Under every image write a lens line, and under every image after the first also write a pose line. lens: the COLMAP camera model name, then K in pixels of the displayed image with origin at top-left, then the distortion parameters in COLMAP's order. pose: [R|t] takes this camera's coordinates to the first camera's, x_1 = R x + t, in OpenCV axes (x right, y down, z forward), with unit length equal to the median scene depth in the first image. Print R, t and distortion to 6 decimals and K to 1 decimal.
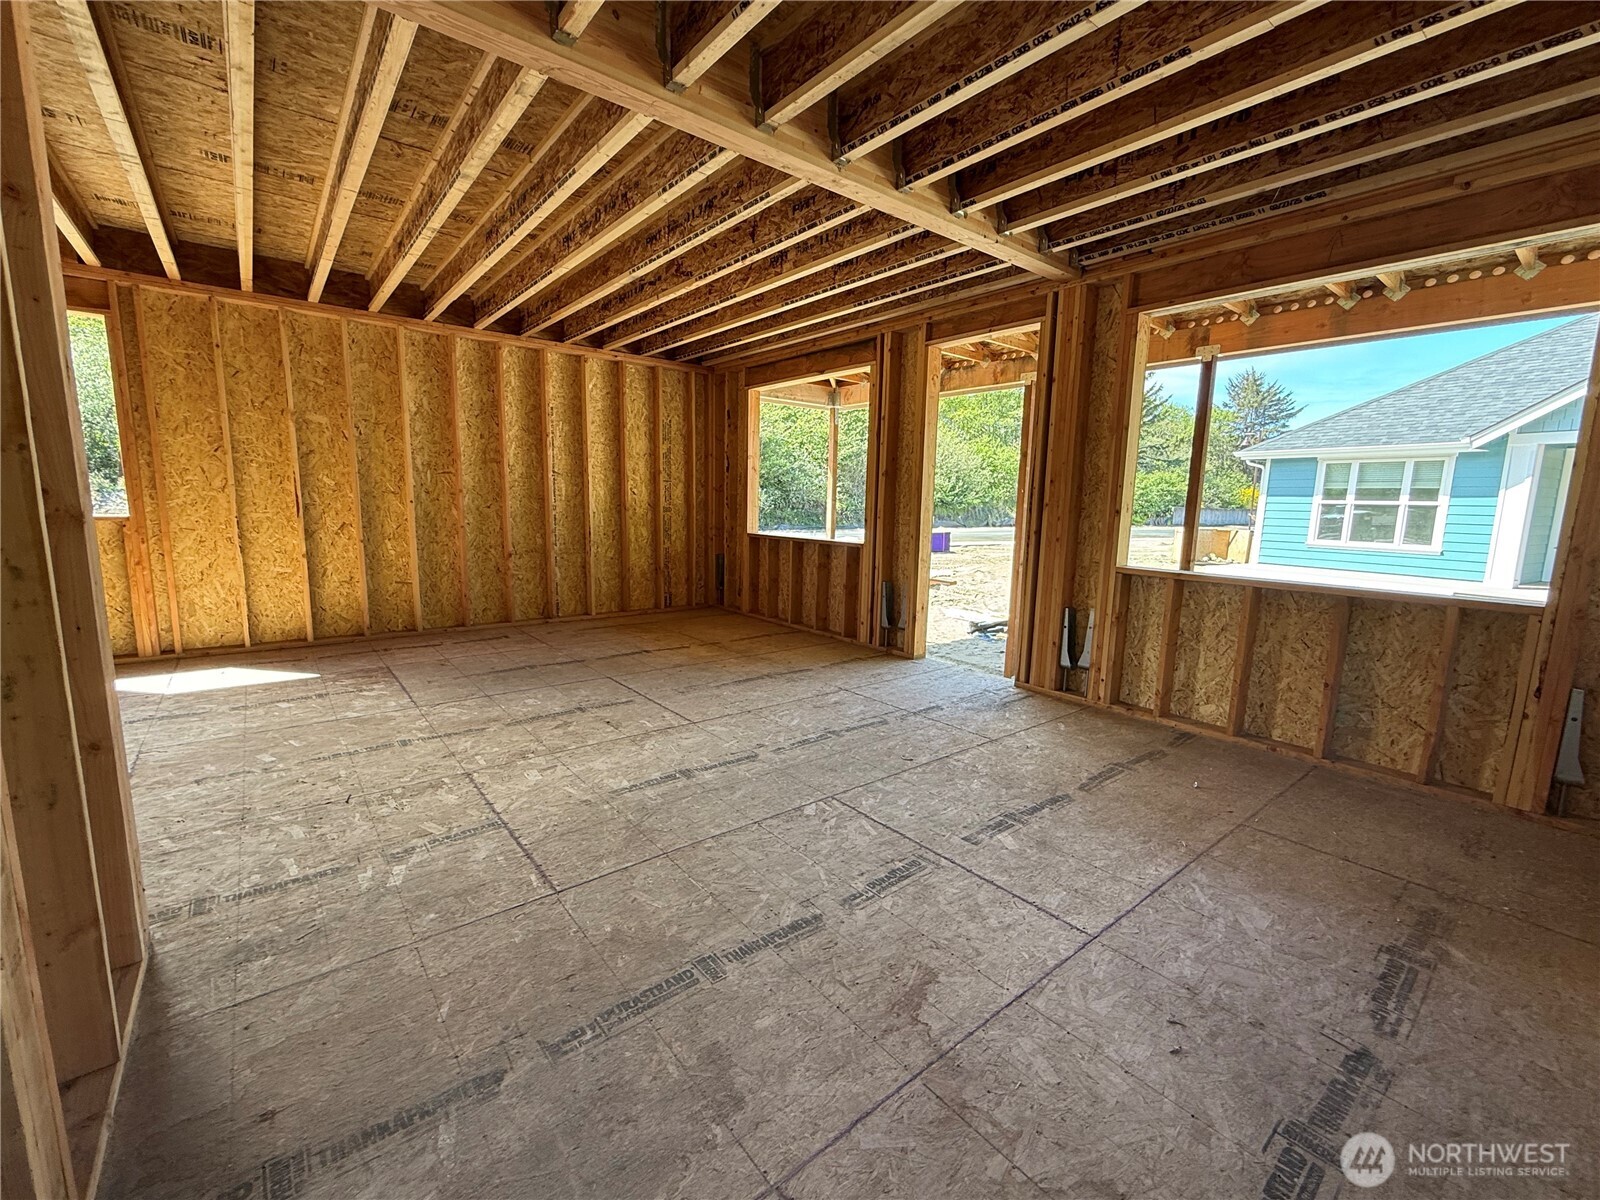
lens RADIAL K [[671.2, 0, 800.0], [0, 671.2, 600.0], [0, 0, 1]] dist [-0.002079, 0.000066]
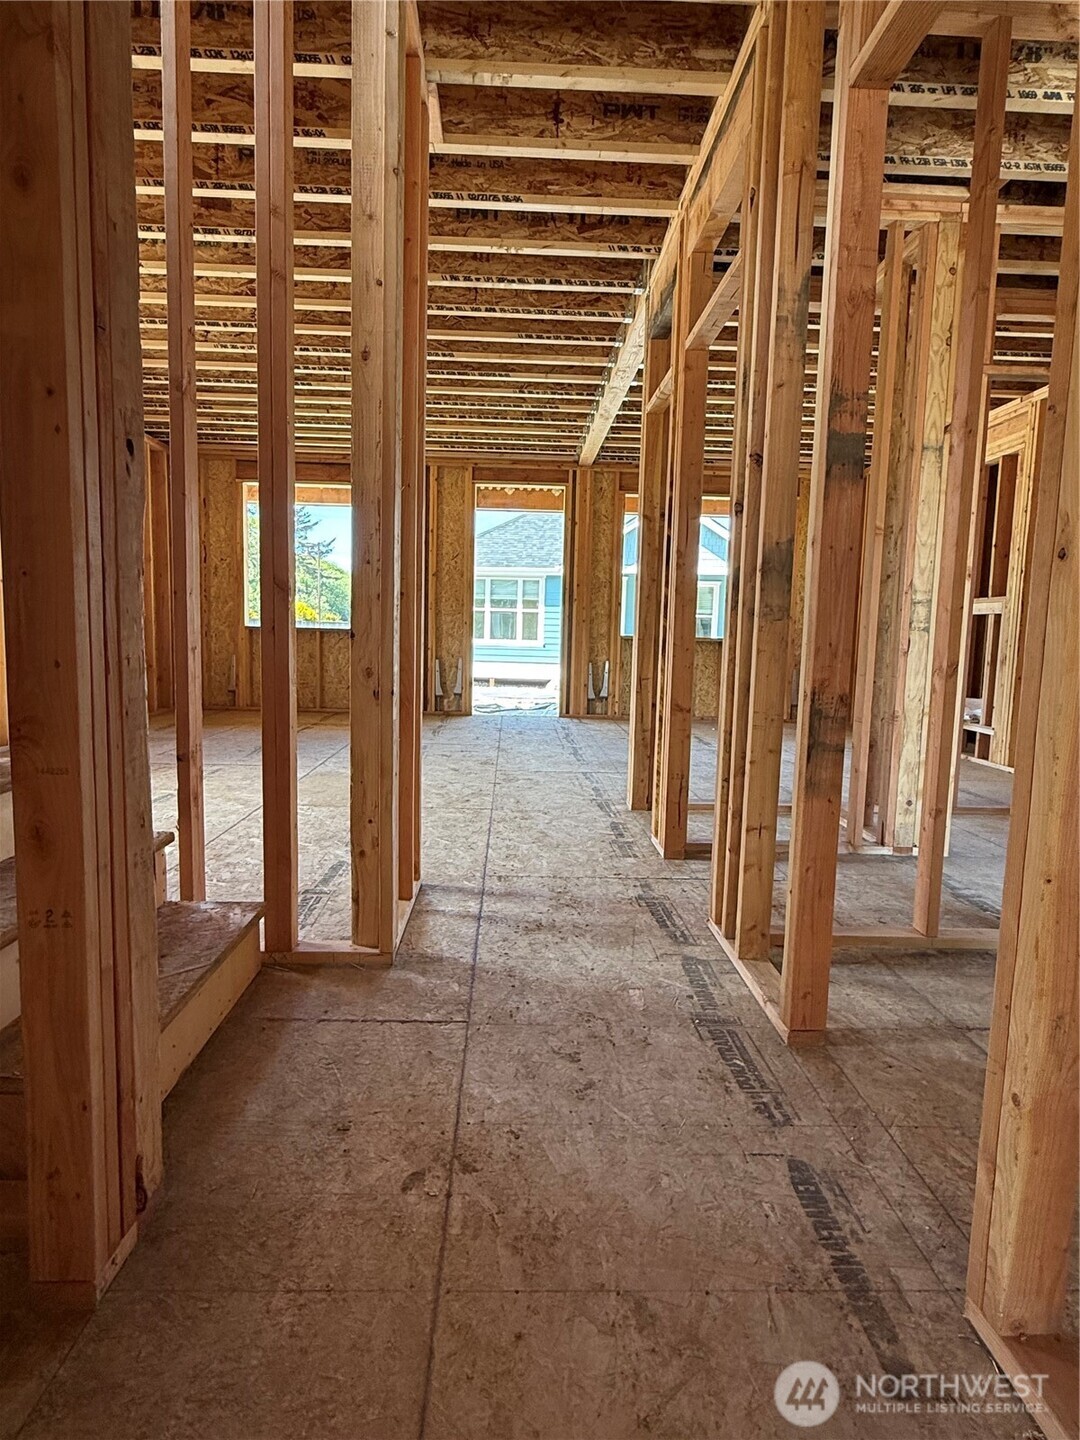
lens RADIAL K [[821.6, 0, 540.0], [0, 821.6, 720.0], [0, 0, 1]] dist [-0.001133, 0.000380]
pose [[0.601512, -0.093214, 0.793407, -1.143342], [0.106606, 0.993652, 0.035919, 0.058098], [-0.791719, 0.062976, 0.607631, -0.101726]]
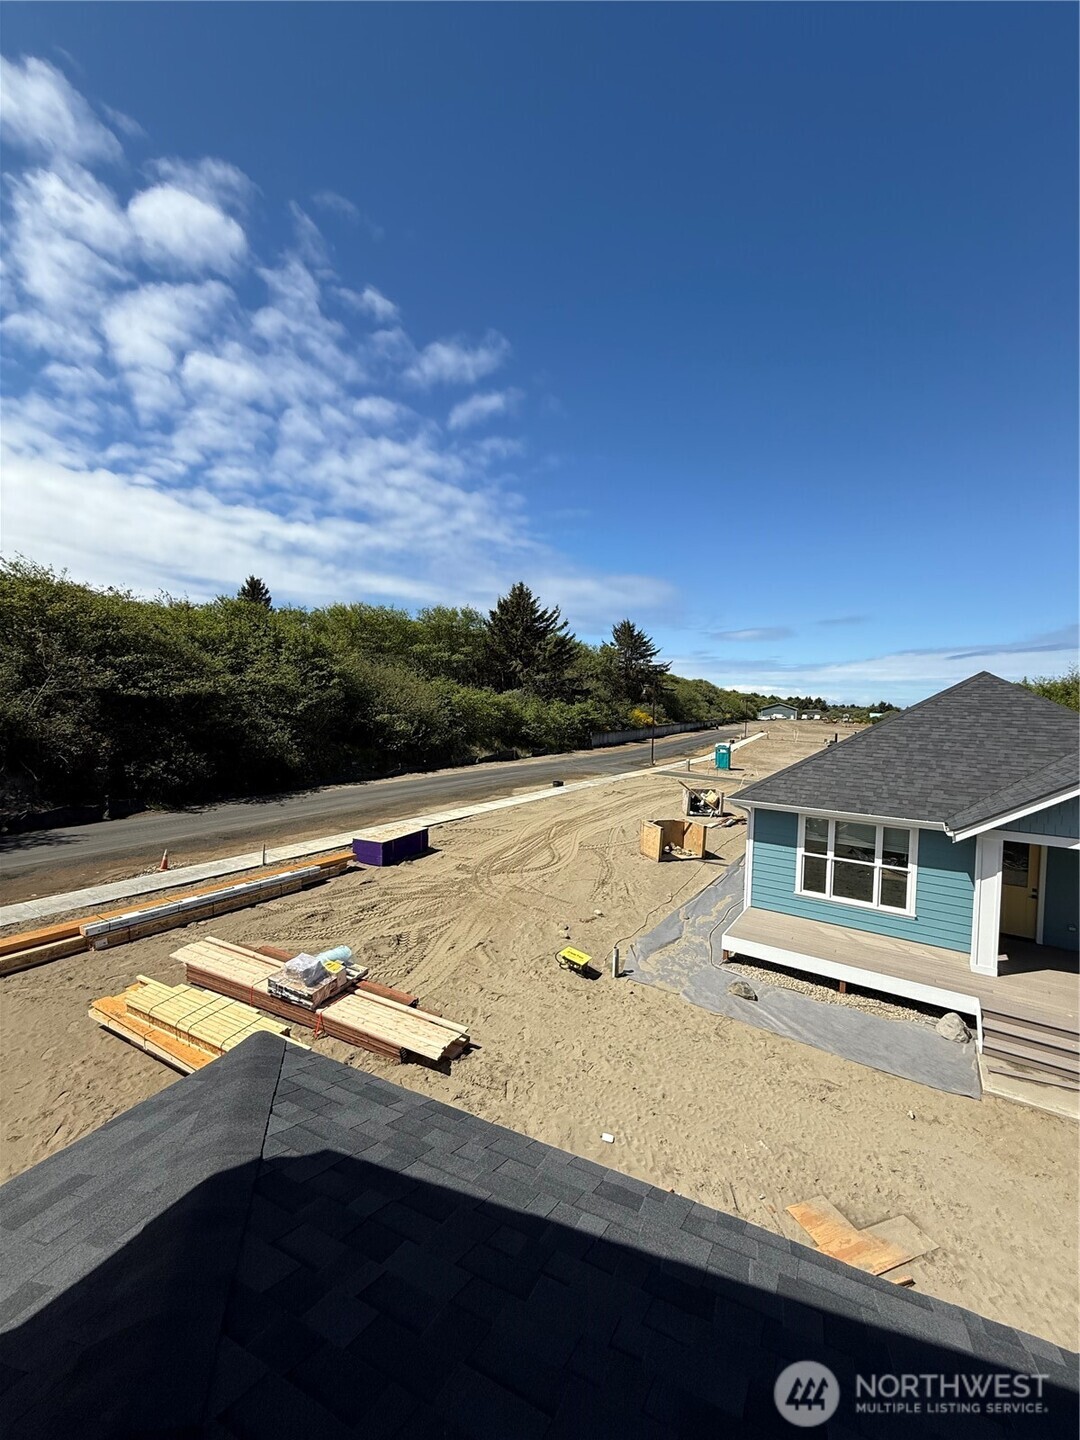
lens RADIAL K [[572.6, 0, 540.0], [0, 572.6, 720.0], [0, 0, 1]] dist [0.000308, 0.000098]
pose [[0.899385, -0.013654, 0.436943, 0.106942], [0.058987, 0.994161, -0.090352, -0.862295], [-0.433159, 0.107035, 0.894940, 1.088053]]
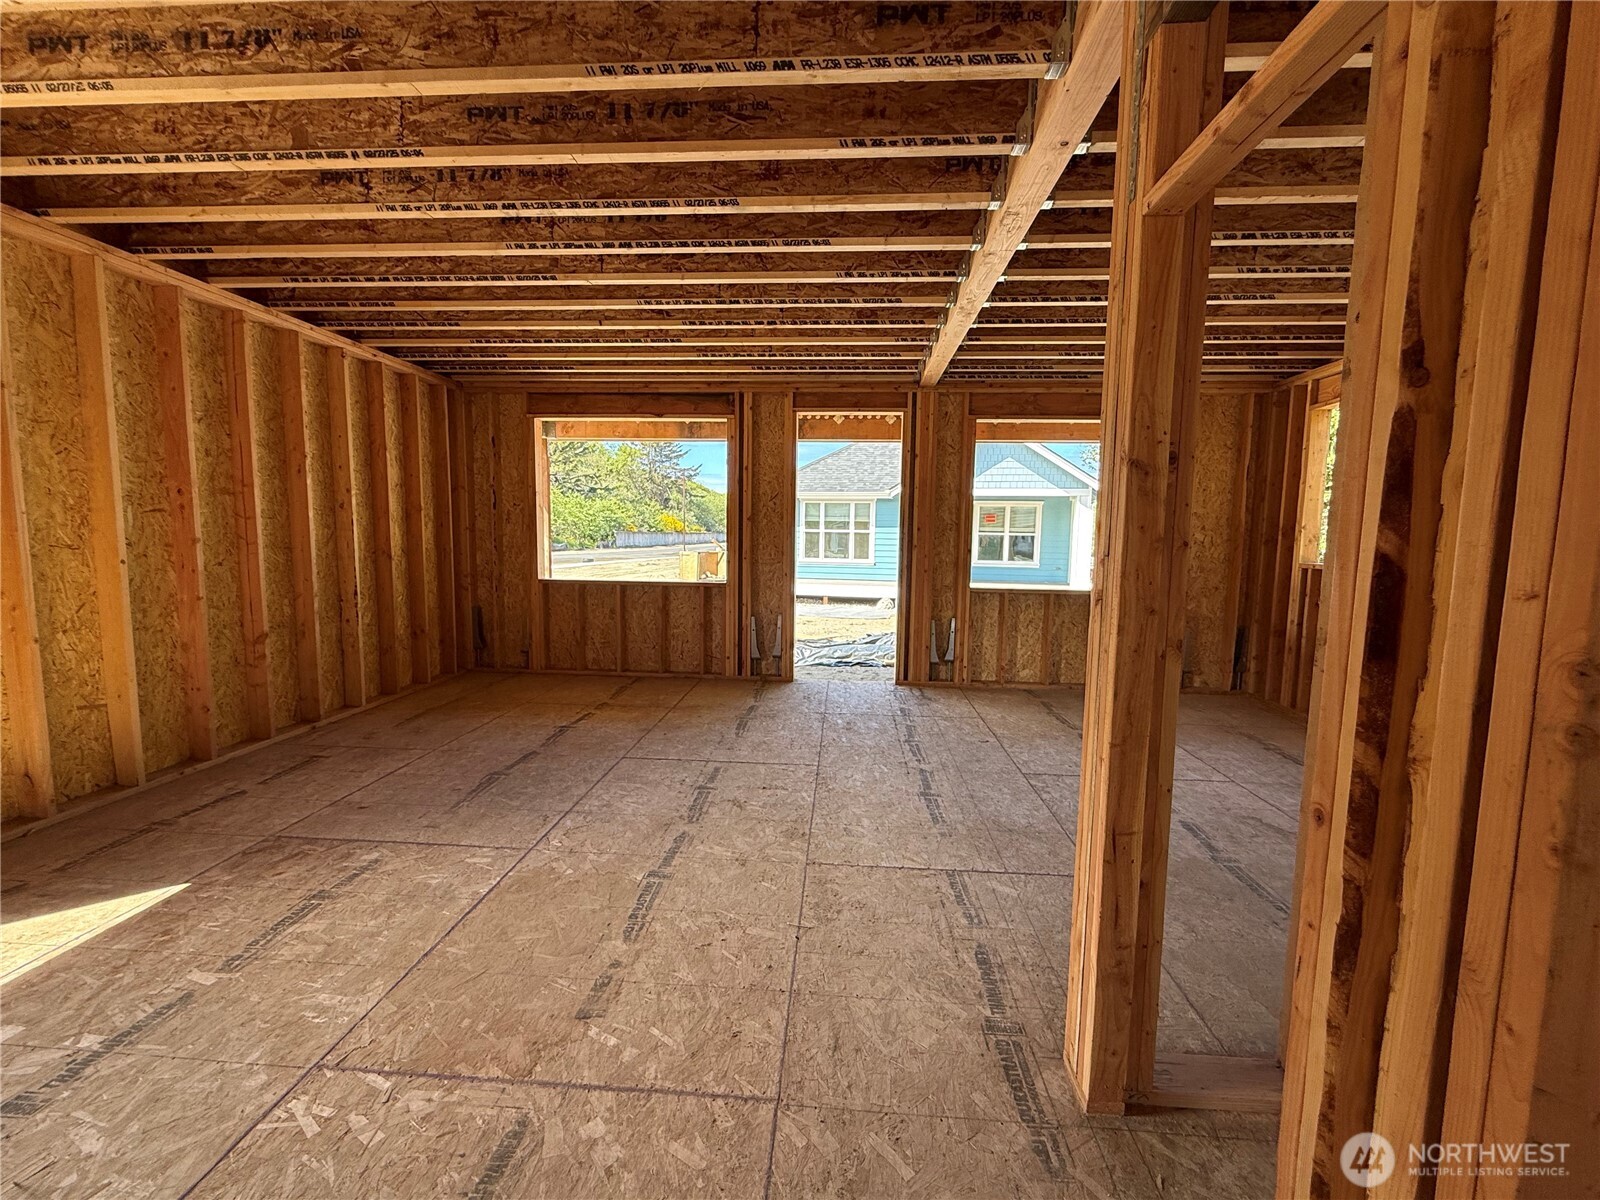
lens RADIAL K [[671.2, 0, 800.0], [0, 671.2, 600.0], [0, 0, 1]] dist [-0.002079, 0.000066]
pose [[0.680586, -0.083442, 0.727901, -0.704662], [0.108494, 0.994018, 0.012507, -0.068093], [-0.724590, 0.070460, 0.685568, 0.222100]]
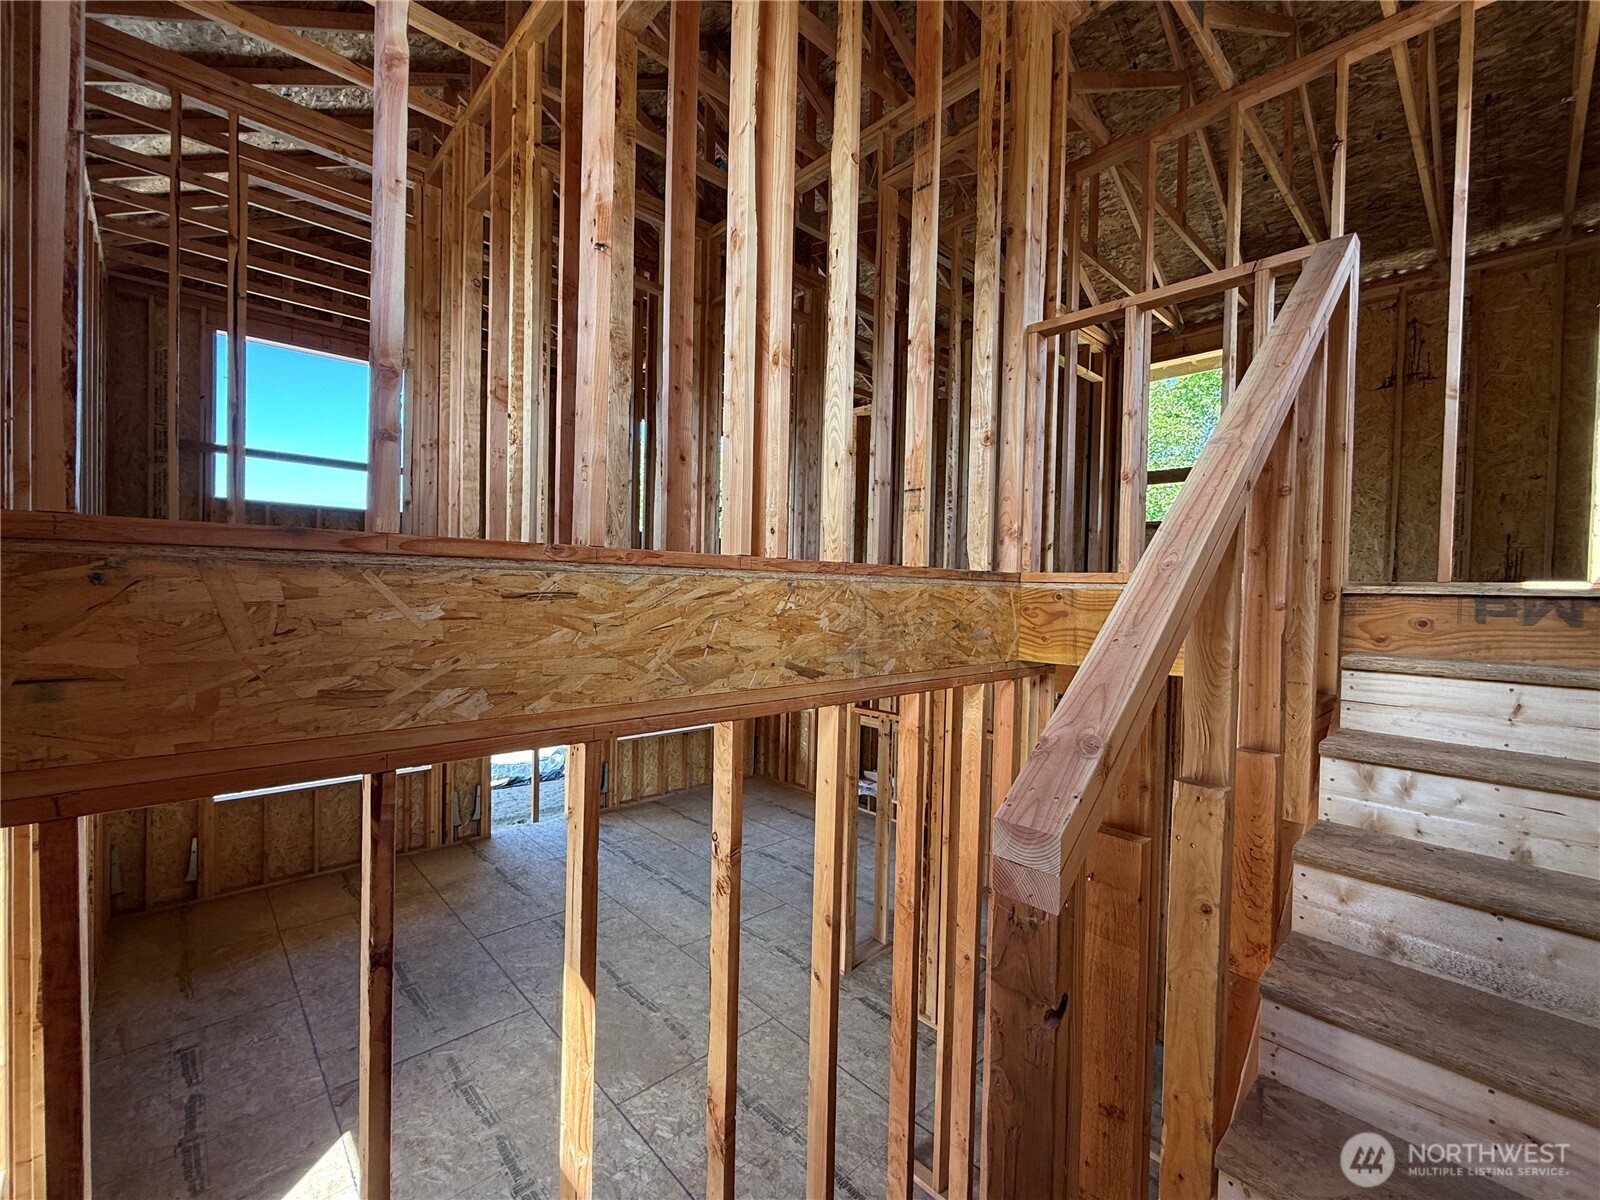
lens RADIAL K [[671.2, 0, 800.0], [0, 671.2, 600.0], [0, 0, 1]] dist [-0.002079, 0.000066]
pose [[-0.073574, -0.043199, 0.996354, -1.399513], [0.124874, 0.990800, 0.052180, -0.441197], [-0.989441, 0.128257, -0.067502, 0.424204]]
